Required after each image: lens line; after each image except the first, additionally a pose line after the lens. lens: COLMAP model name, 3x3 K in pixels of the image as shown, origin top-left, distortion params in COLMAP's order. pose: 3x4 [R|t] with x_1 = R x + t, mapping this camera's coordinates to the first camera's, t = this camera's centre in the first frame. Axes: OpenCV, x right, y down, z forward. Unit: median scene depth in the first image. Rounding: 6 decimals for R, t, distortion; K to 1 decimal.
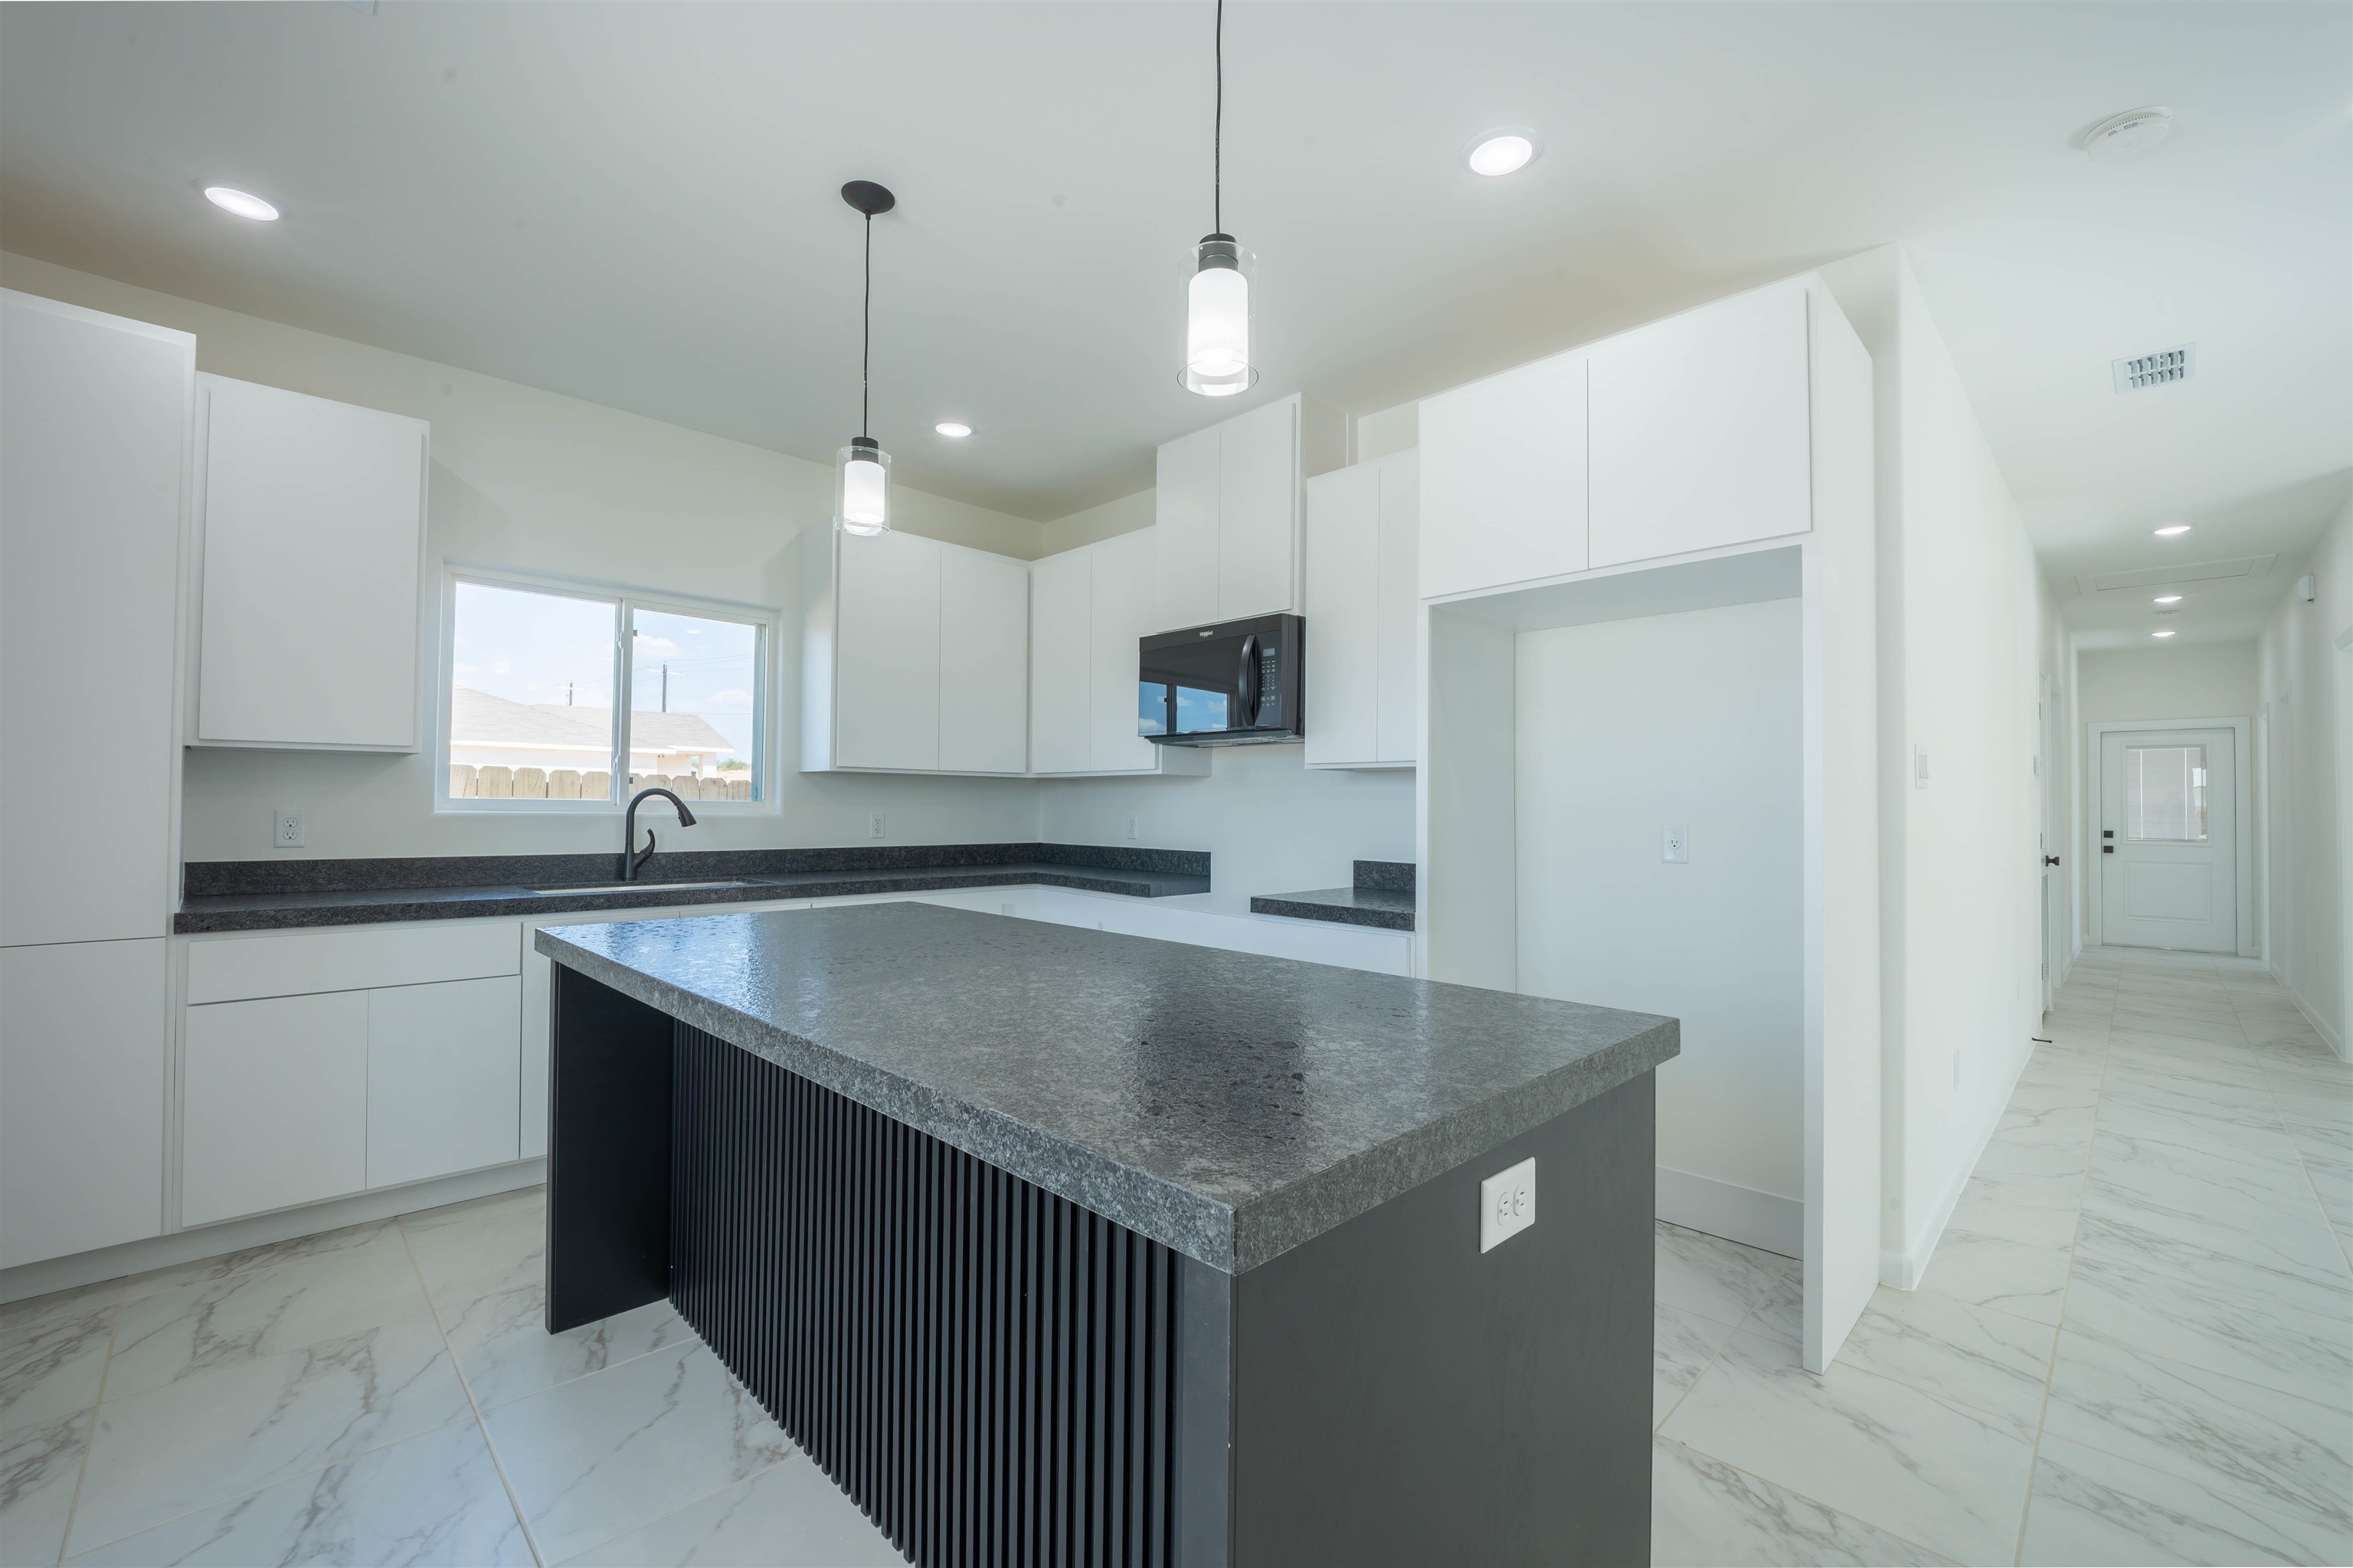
lens RADIAL K [[969.6, 0, 1174.5], [0, 969.6, 786.8], [0, 0, 1]] dist [-0.014532, 0.000238]
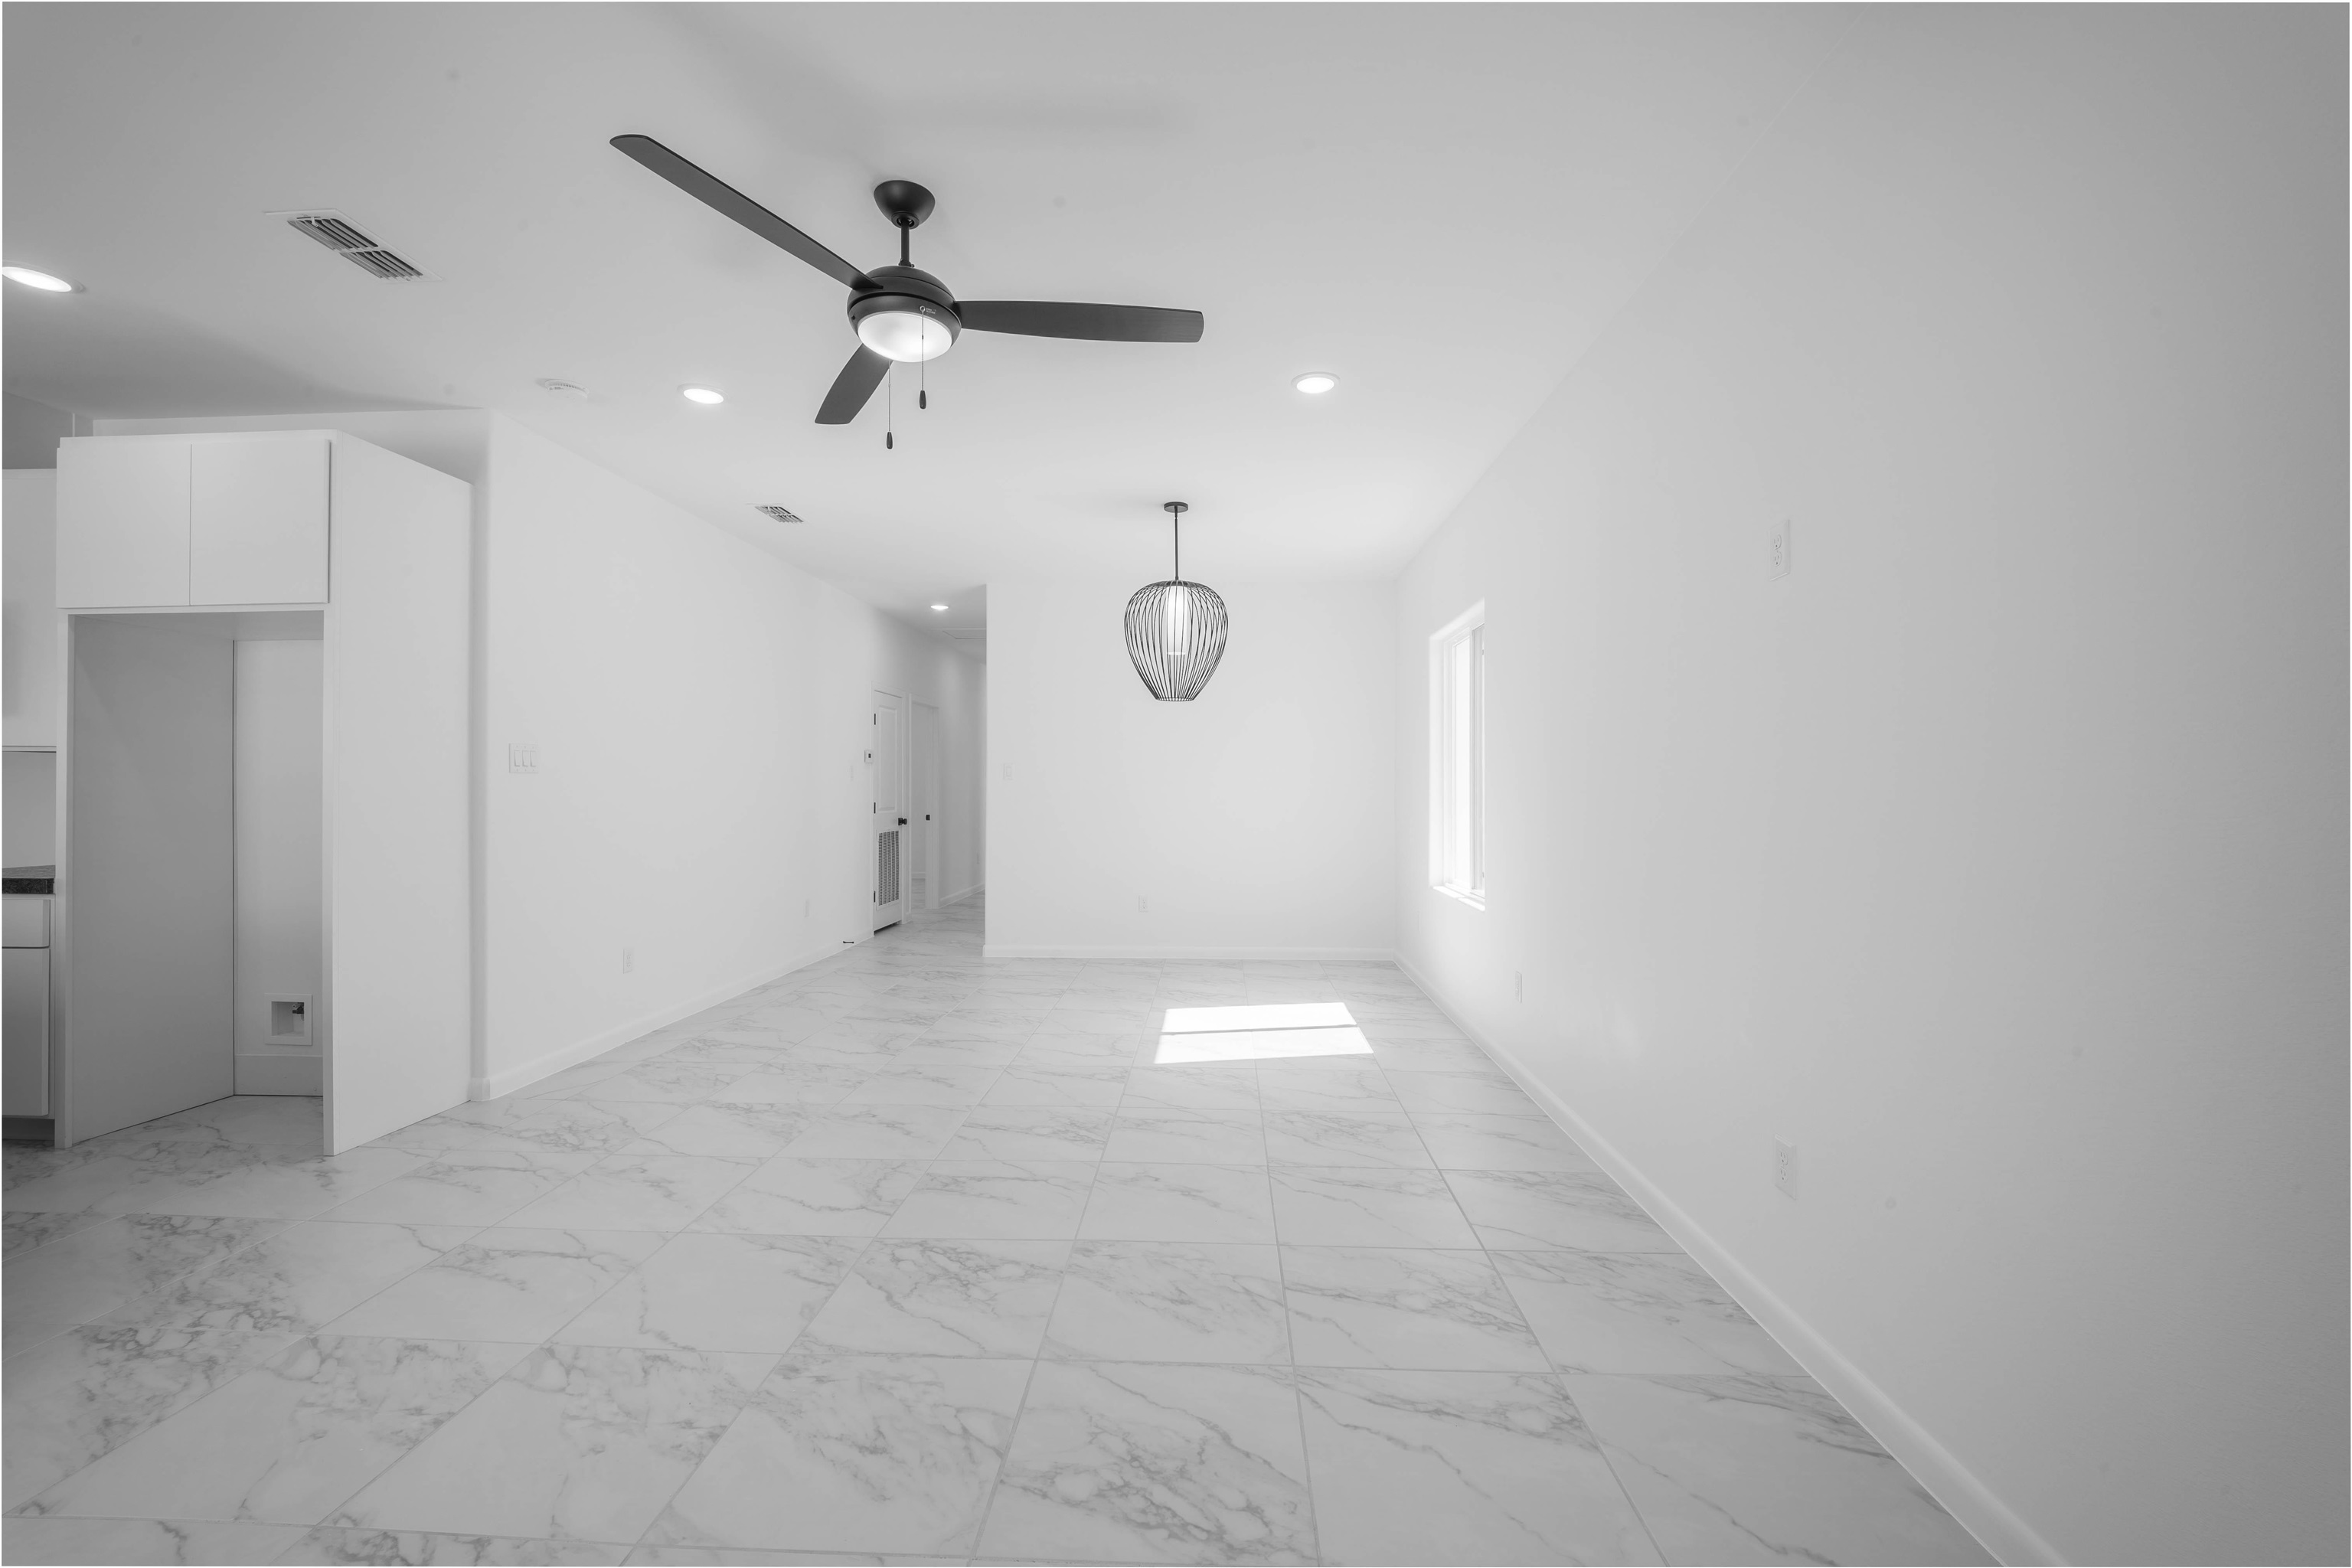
lens RADIAL K [[987.2, 0, 1169.6], [0, 987.2, 781.6], [0, 0, 1]] dist [-0.000181, -0.000268]
pose [[0.744841, -0.000627, 0.667241, 0.378123], [-0.009629, 0.999885, 0.011688, -0.009824], [-0.667172, -0.015131, 0.744750, -0.645465]]
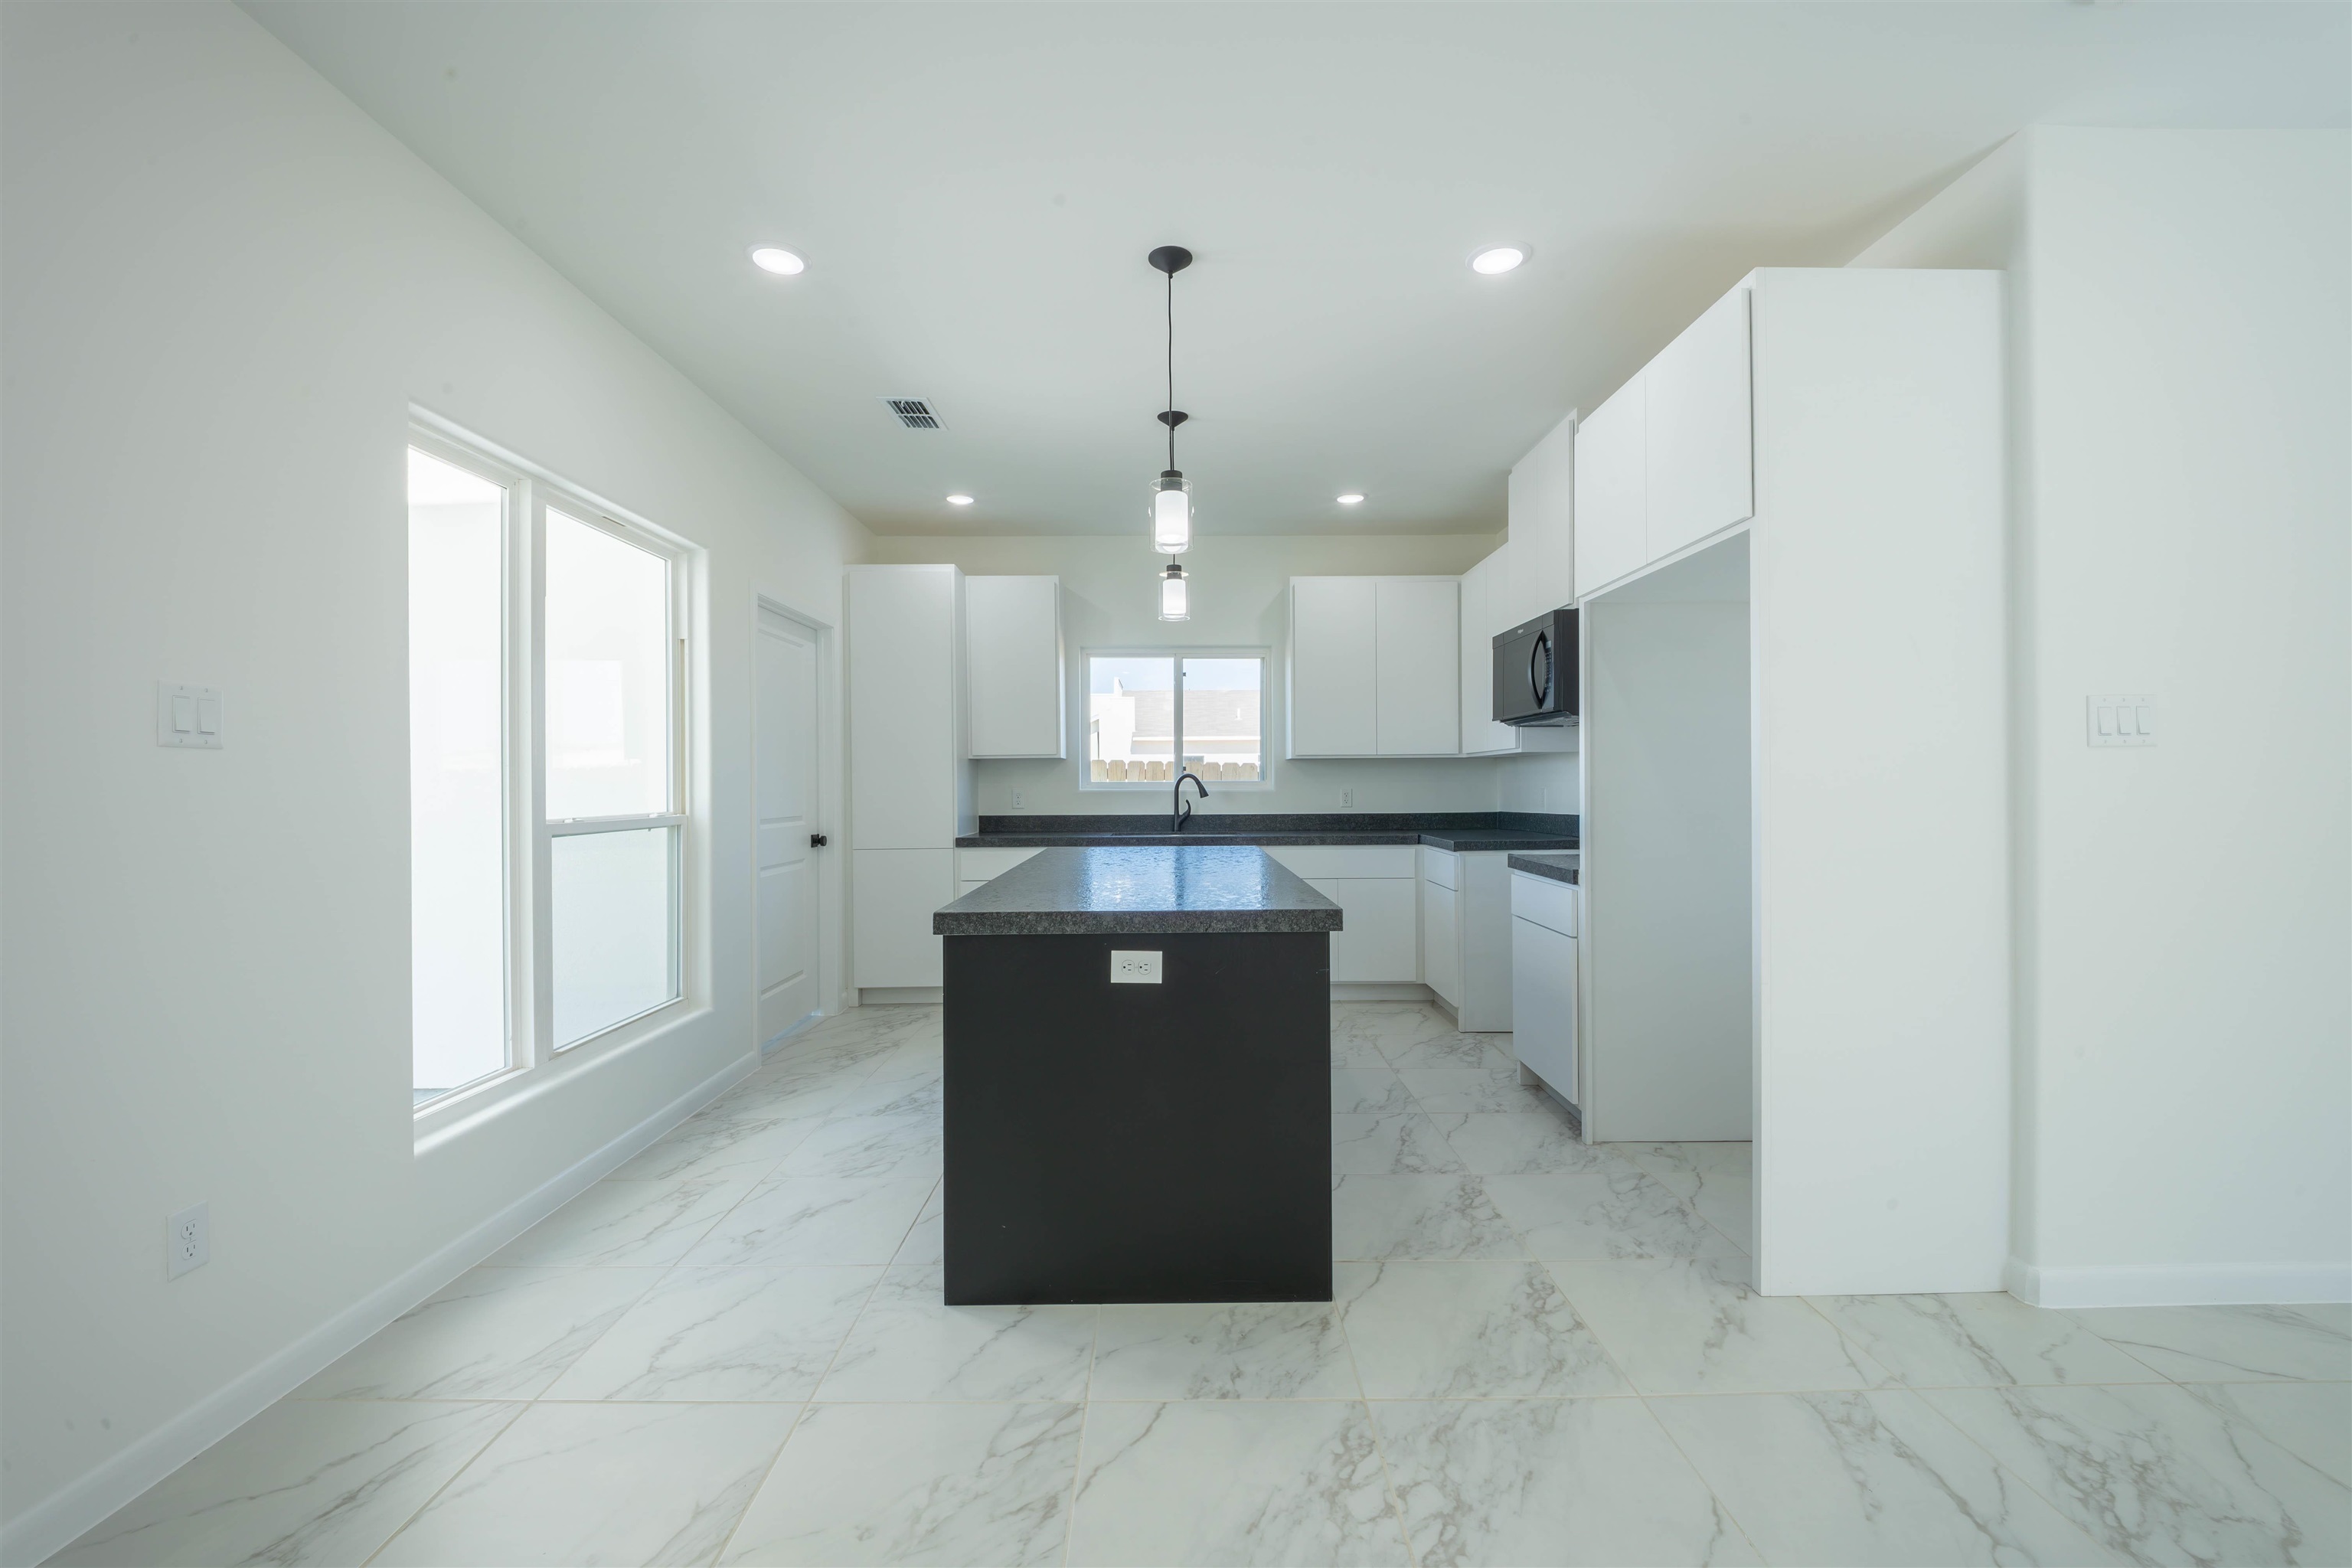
lens RADIAL K [[969.1, 0, 1174.0], [0, 969.1, 786.8], [0, 0, 1]] dist [-0.014532, 0.000238]
pose [[0.708143, -0.010737, -0.705987, 0.597036], [0.028463, 0.999506, 0.013349, 0.001592], [0.705495, -0.029547, 0.708099, -0.139251]]
